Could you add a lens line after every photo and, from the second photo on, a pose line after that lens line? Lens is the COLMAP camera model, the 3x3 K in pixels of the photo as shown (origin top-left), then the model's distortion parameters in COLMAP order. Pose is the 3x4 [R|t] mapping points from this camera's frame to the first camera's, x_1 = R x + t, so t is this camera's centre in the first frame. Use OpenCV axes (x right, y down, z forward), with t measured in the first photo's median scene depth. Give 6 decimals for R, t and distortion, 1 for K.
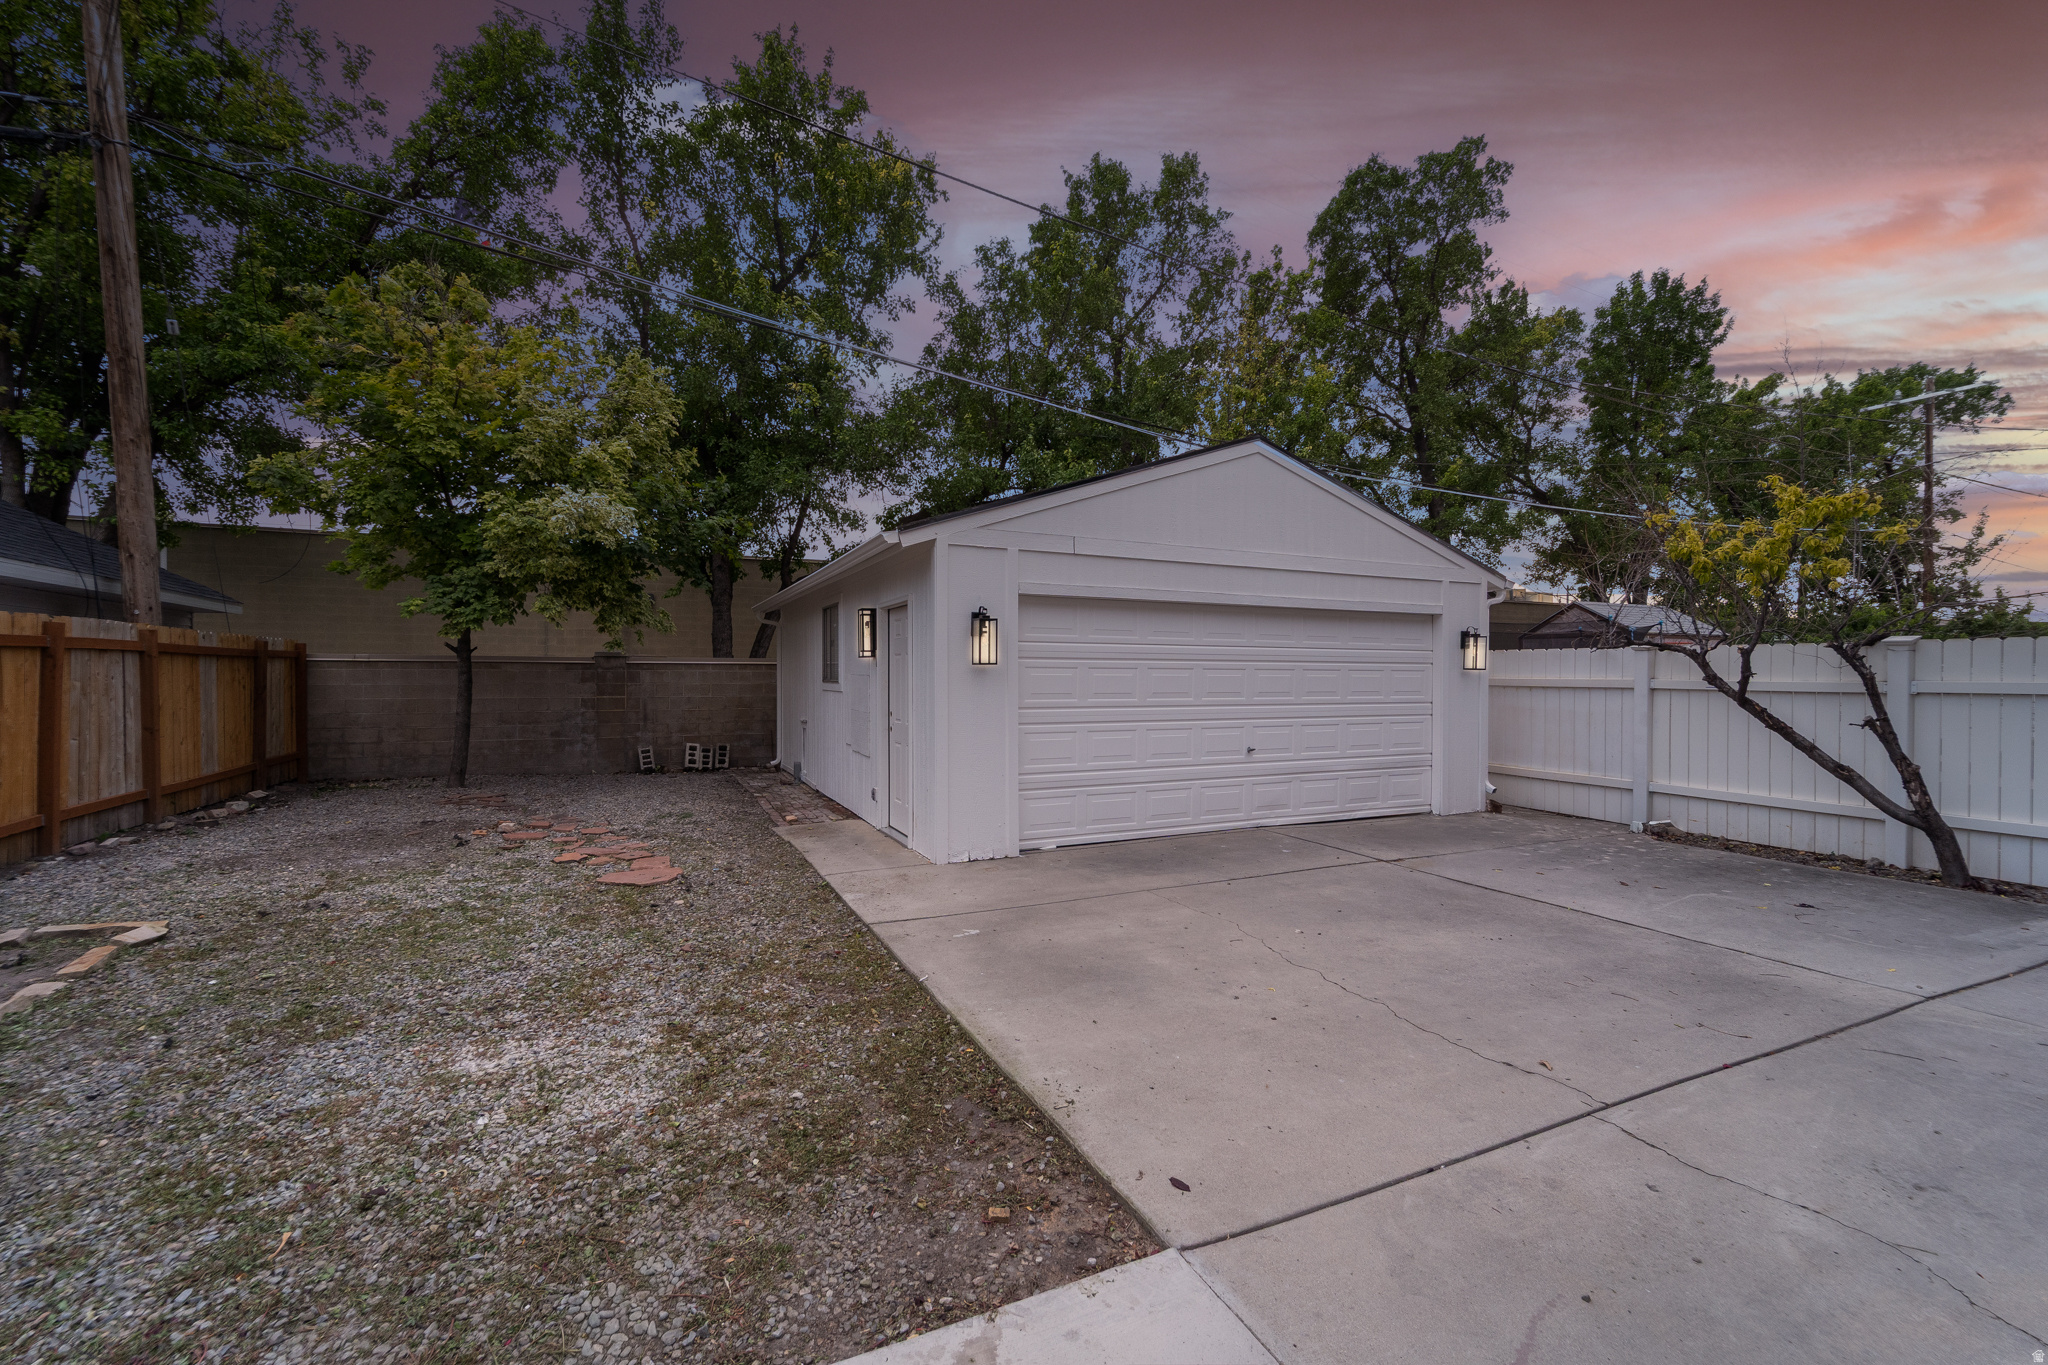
lens RADIAL K [[848.8, 0, 1024.3], [0, 848.8, 679.9], [0, 0, 1]] dist [0.005368, -0.000416]
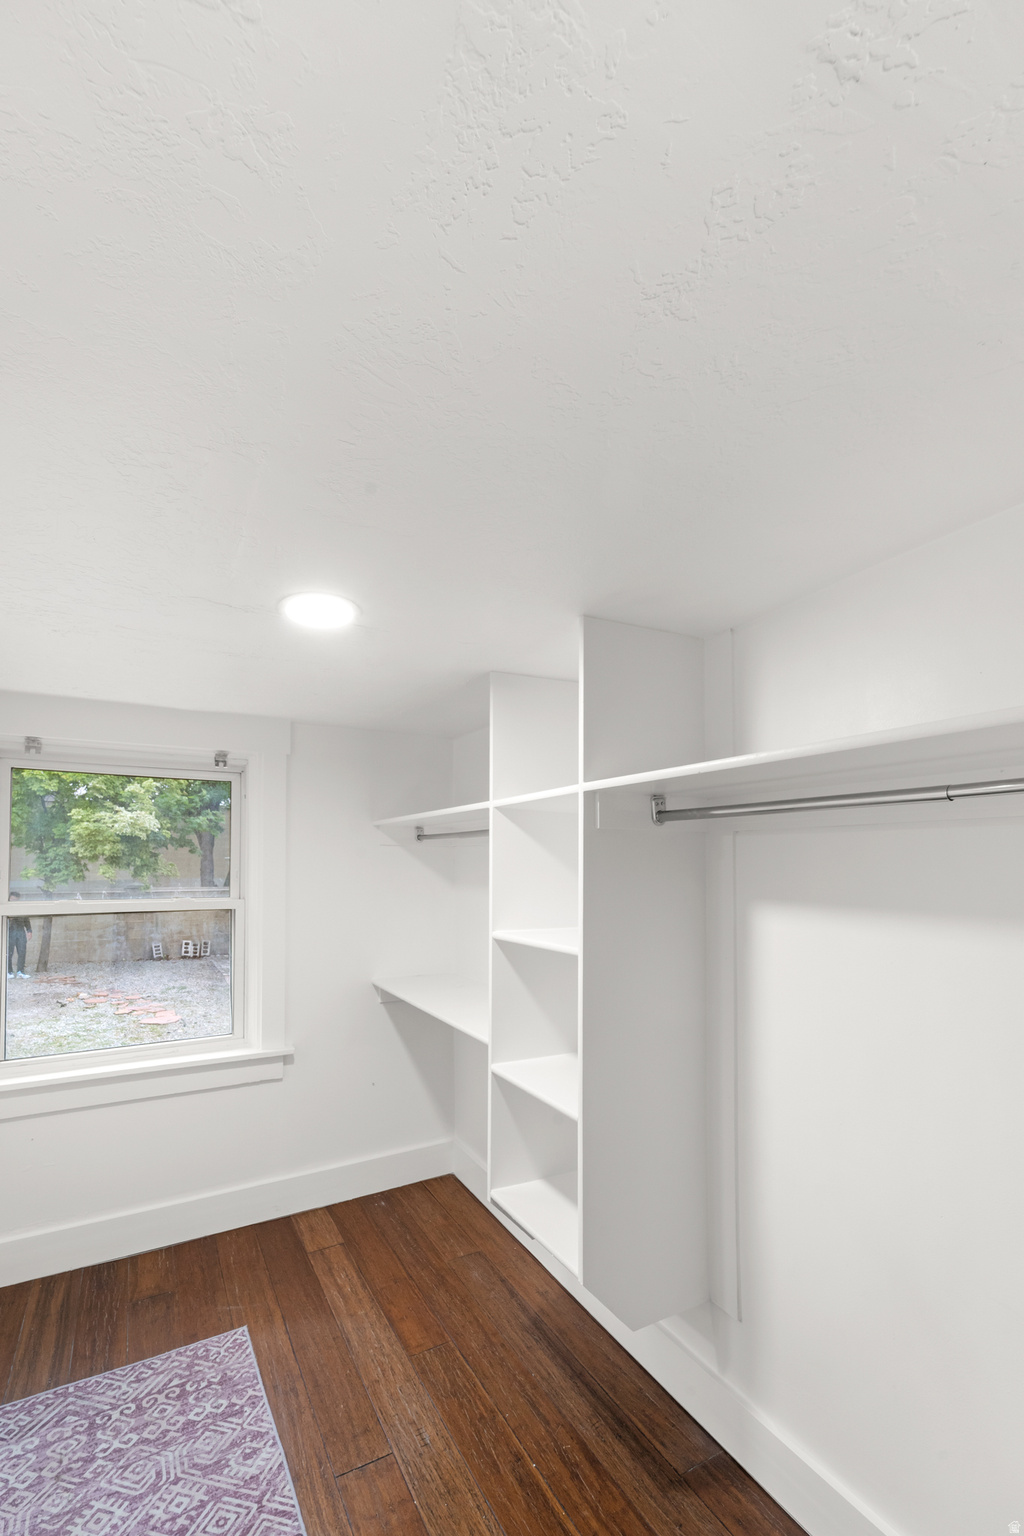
lens RADIAL K [[636.6, 0, 504.2], [0, 636.6, 841.5], [0, 0, 1]] dist [0.005368, -0.000416]
pose [[0.996031, 0.004784, 0.088873, 0.209872], [-0.000455, 0.998815, -0.048672, -0.110659], [-0.089000, 0.048439, 0.994853, -0.554338]]
